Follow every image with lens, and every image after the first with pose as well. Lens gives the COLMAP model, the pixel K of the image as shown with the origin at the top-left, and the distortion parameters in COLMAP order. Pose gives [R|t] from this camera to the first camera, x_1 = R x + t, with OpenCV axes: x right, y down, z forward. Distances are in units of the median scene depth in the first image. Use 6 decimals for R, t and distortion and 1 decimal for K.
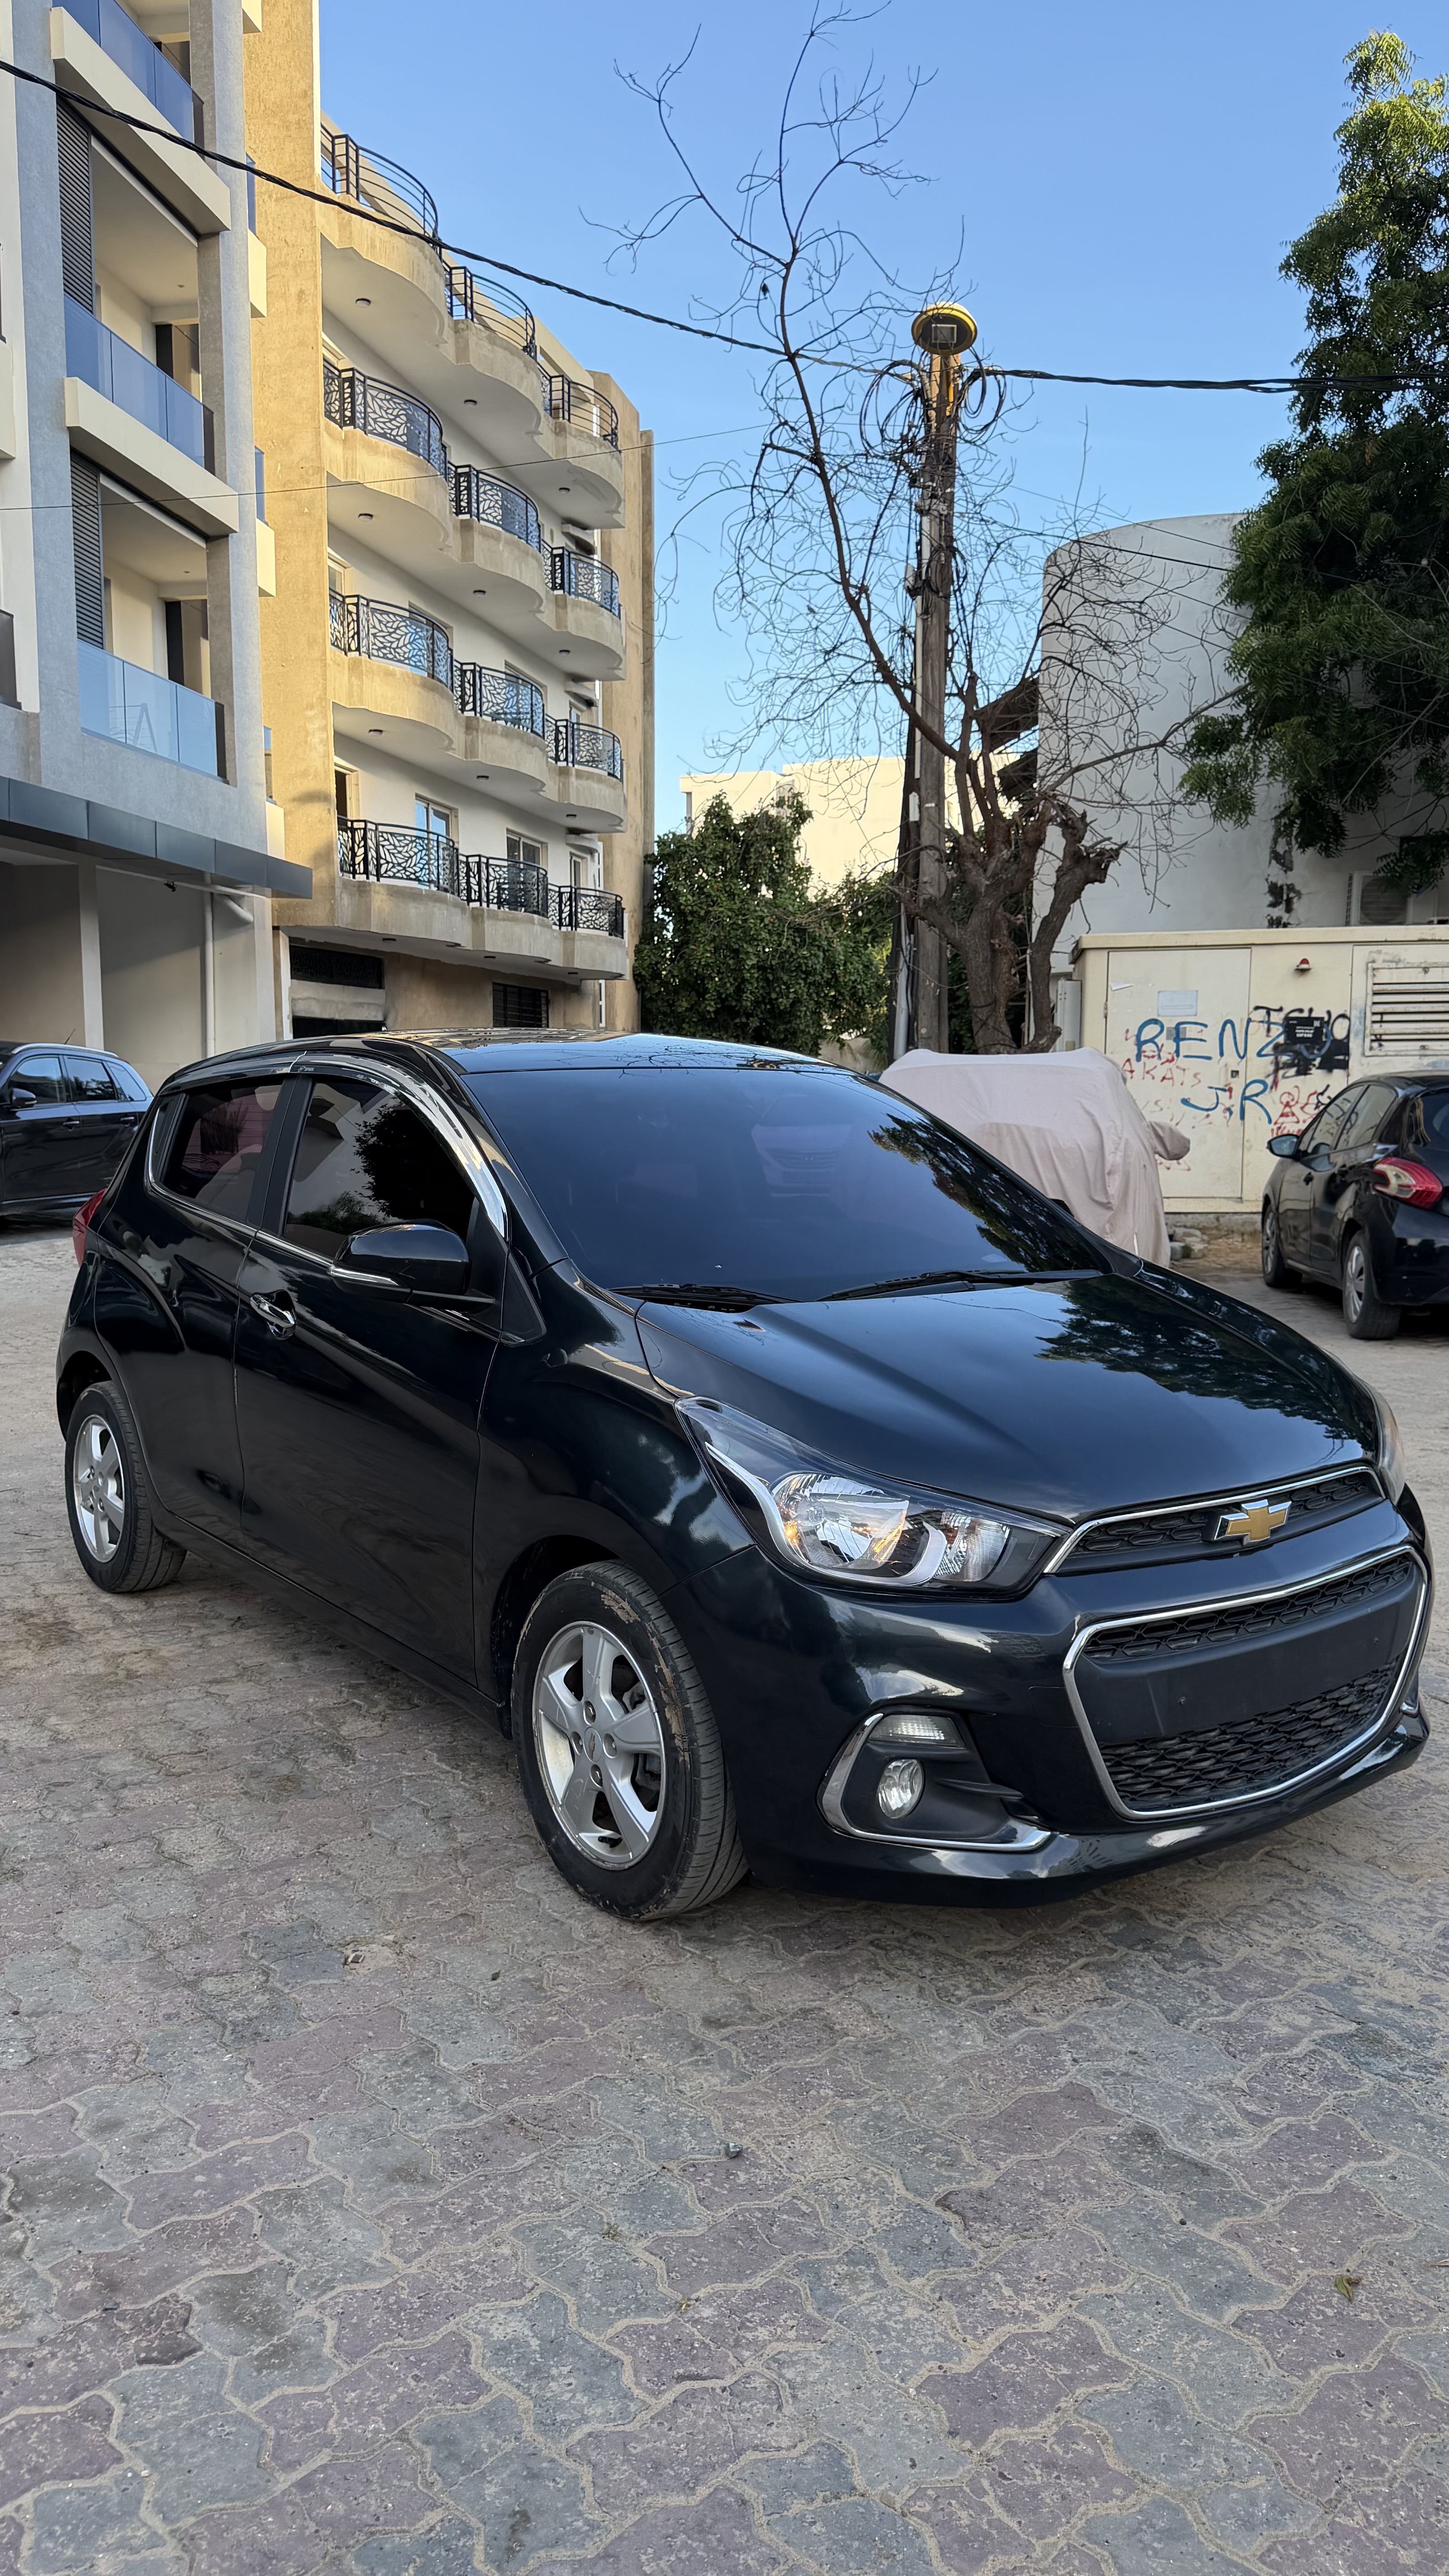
lens RADIAL K [[1819.8, 0, 725.8], [0, 1819.8, 1324.6], [0, 0, 1]] dist [-0.001894, -0.009049]
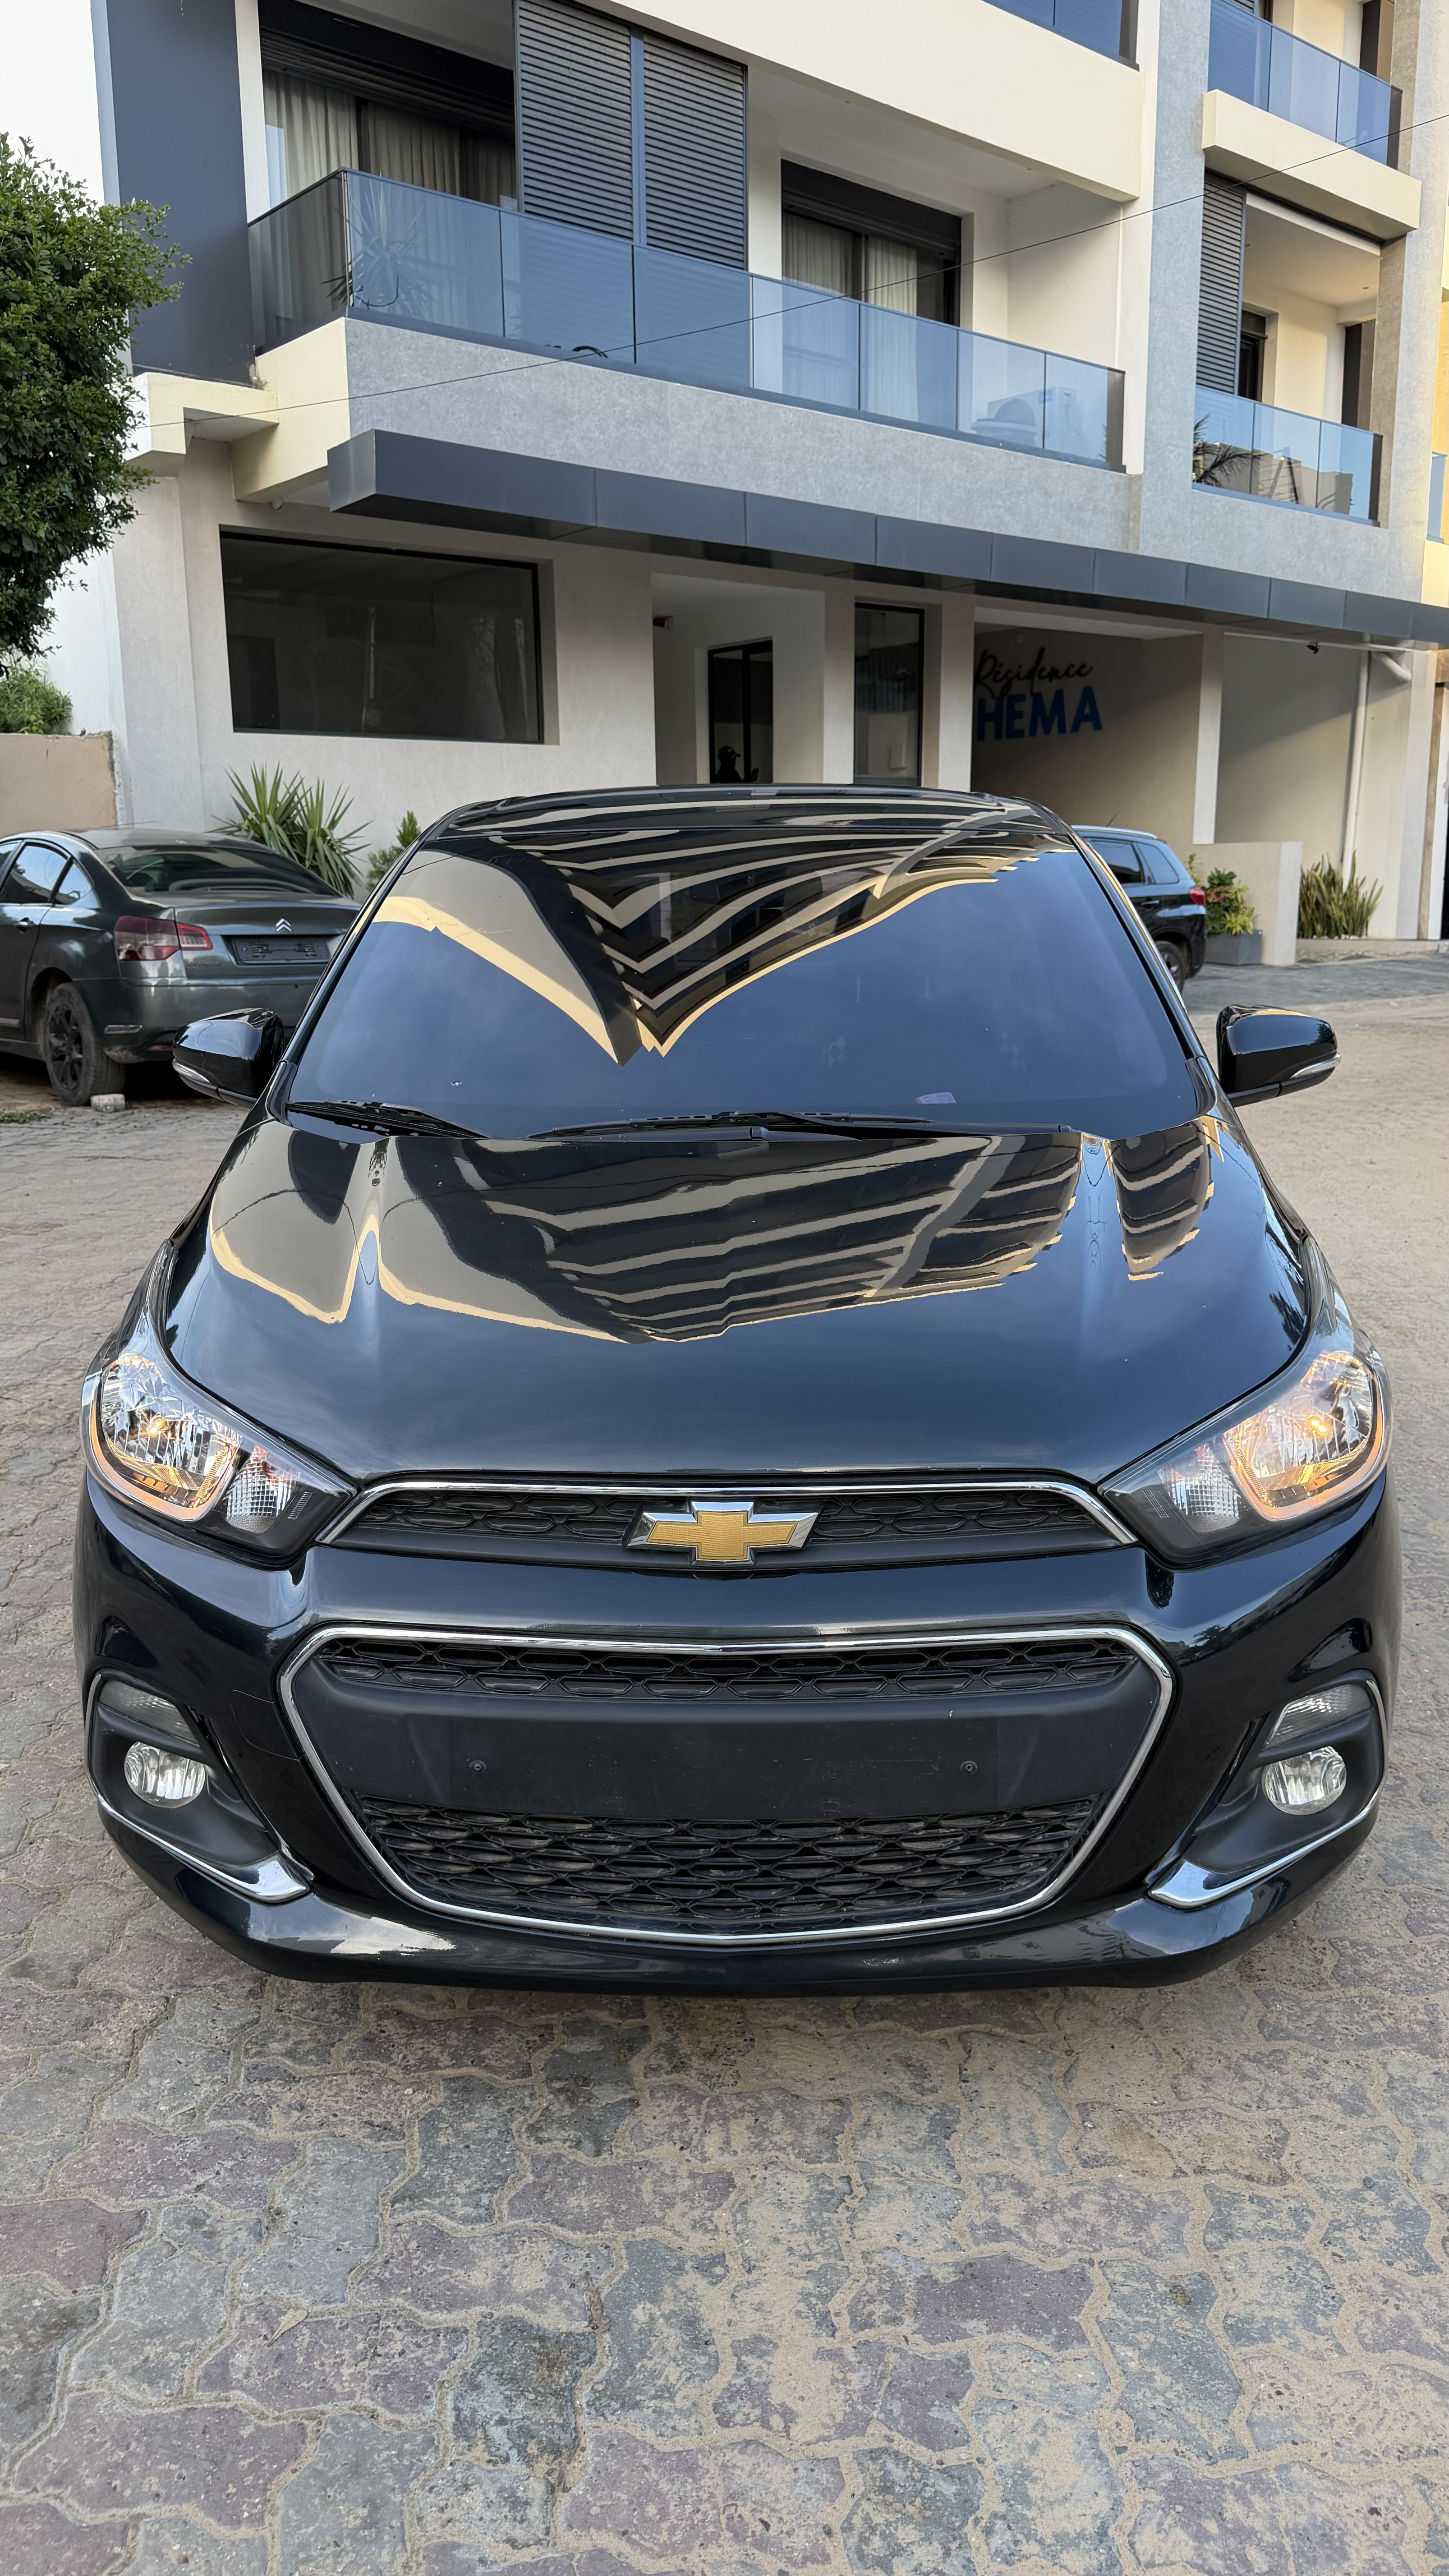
lens RADIAL K [[1819.8, 0, 725.8], [0, 1819.8, 1324.6], [0, 0, 1]] dist [-0.001894, -0.009049]
pose [[0.780560, 0.136468, -0.610002, 0.101585], [-0.065160, 0.988325, 0.137726, -0.007807], [0.621675, -0.067756, 0.780339, 0.077254]]
